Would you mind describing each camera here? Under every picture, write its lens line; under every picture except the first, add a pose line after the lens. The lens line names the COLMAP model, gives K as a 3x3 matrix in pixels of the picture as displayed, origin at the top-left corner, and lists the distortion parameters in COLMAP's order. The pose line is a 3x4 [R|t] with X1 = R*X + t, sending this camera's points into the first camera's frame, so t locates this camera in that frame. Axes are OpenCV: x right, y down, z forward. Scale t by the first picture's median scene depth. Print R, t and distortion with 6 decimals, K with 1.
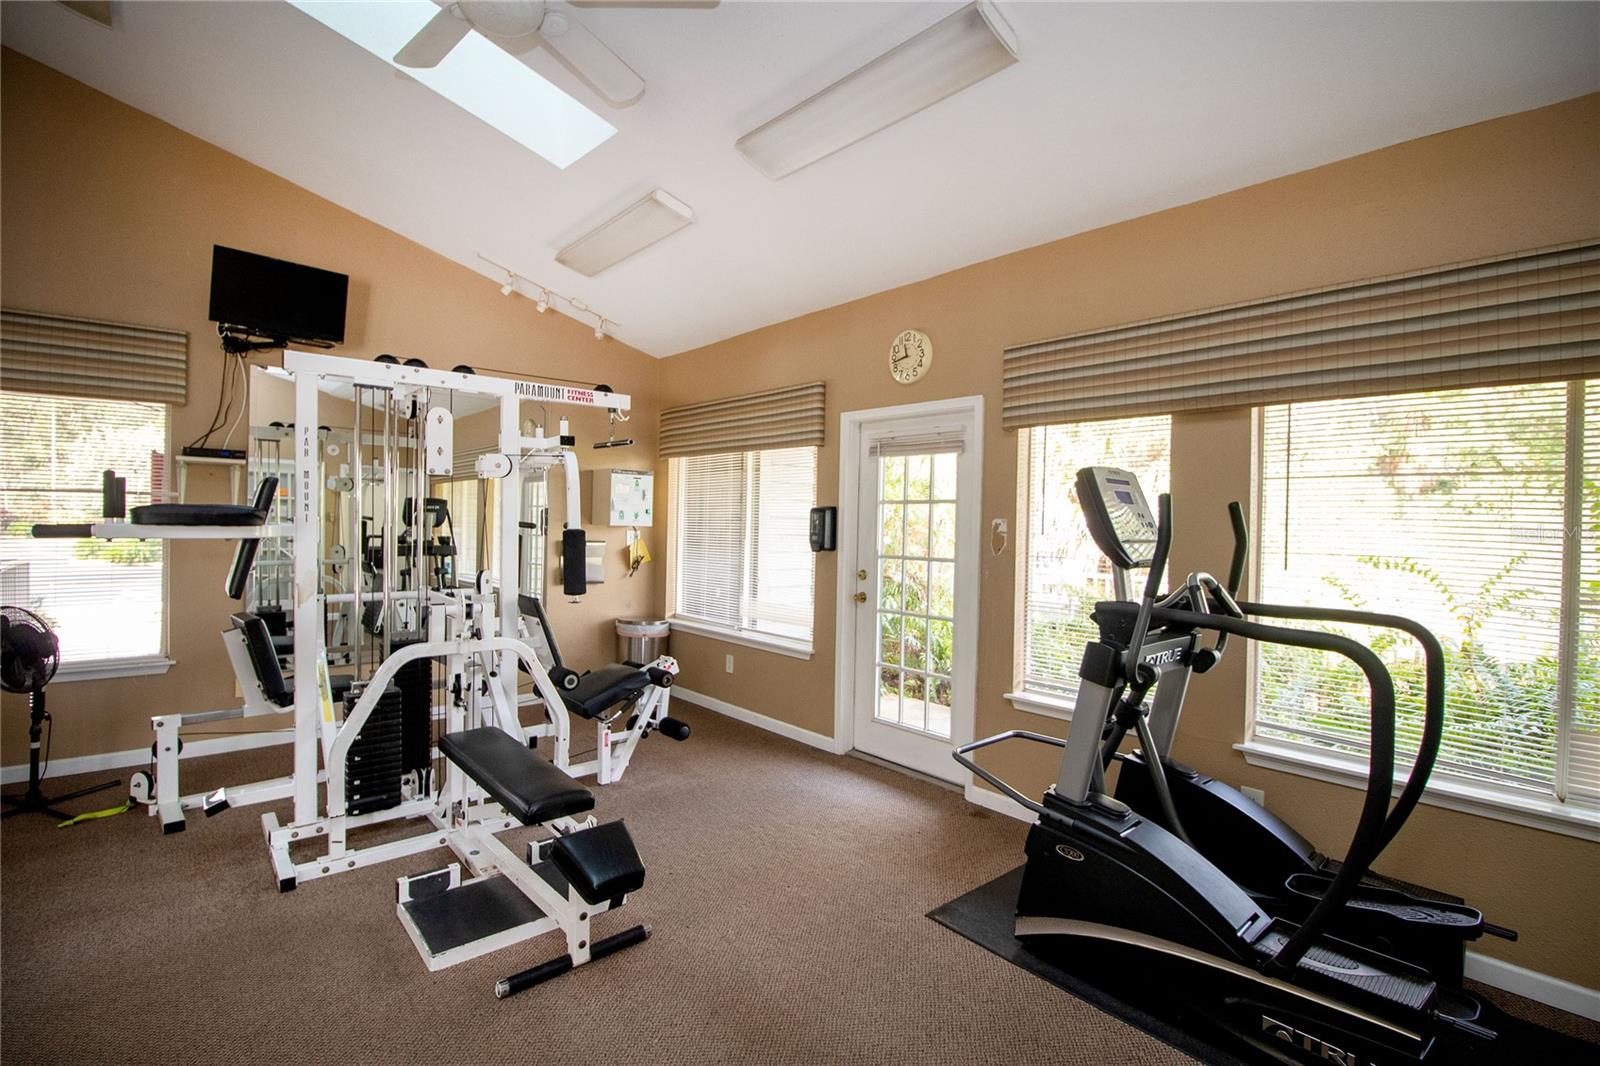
lens RADIAL K [[734.4, 0, 792.2], [0, 734.4, 532.4], [0, 0, 1]] dist [-0.006780, -0.009925]
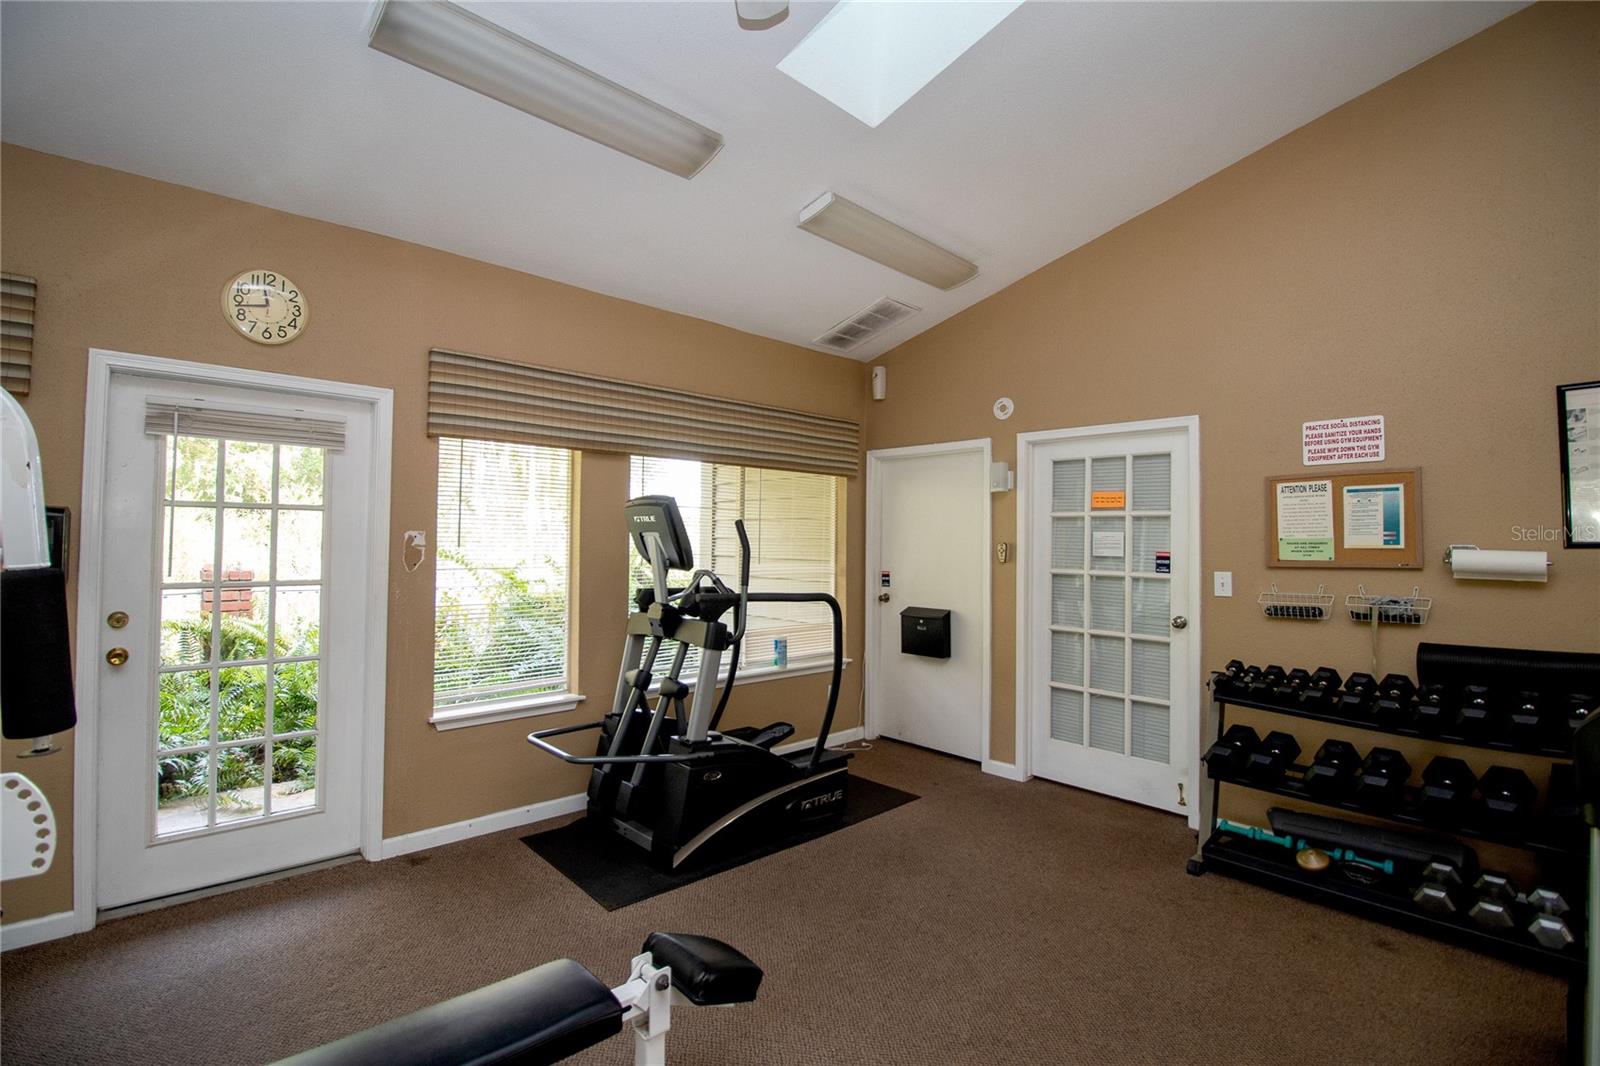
lens RADIAL K [[734.4, 0, 793.0], [0, 734.4, 528.3], [0, 0, 1]] dist [-0.006780, -0.009925]
pose [[-0.026547, -0.006640, 0.999626, -0.697912], [-0.000191, 0.999978, 0.006637, -0.030762], [-0.999648, -0.000015, -0.026547, 0.604245]]
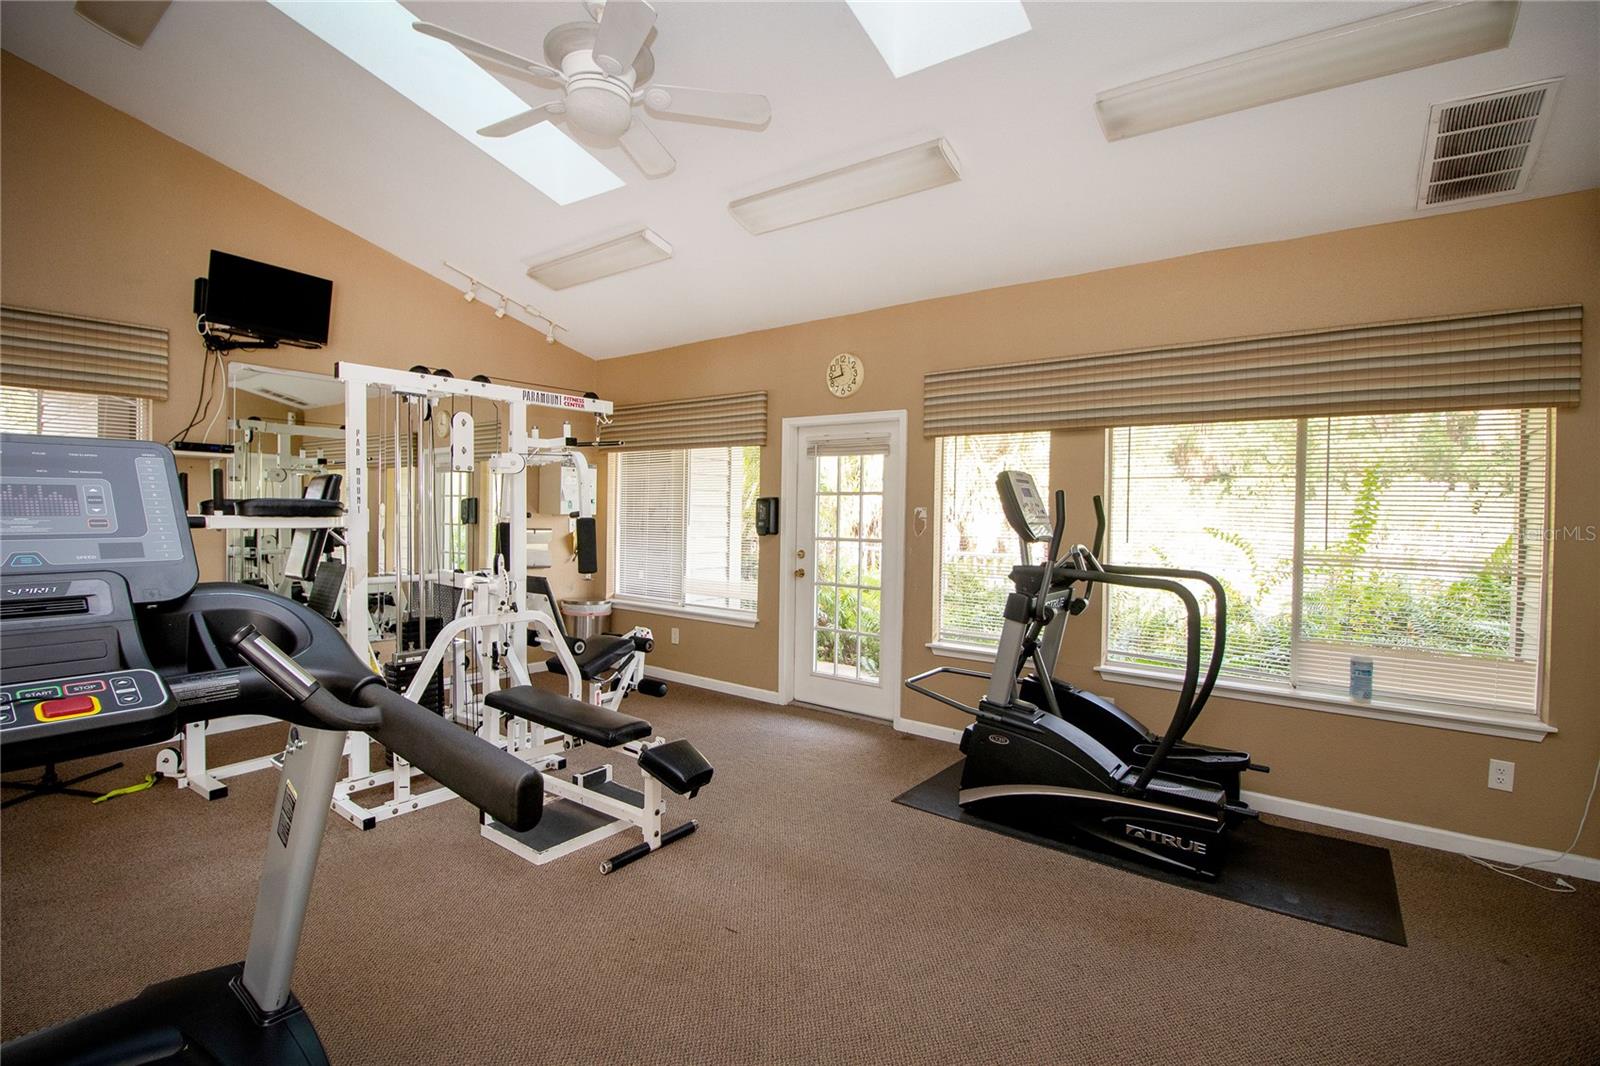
lens RADIAL K [[734.4, 0, 791.9], [0, 734.4, 530.9], [0, 0, 1]] dist [-0.006780, -0.009925]
pose [[0.980099, -0.010269, 0.198244, -0.207715], [0.007155, 0.999840, 0.016414, -0.000485], [-0.198381, -0.014668, 0.980015, -0.226445]]
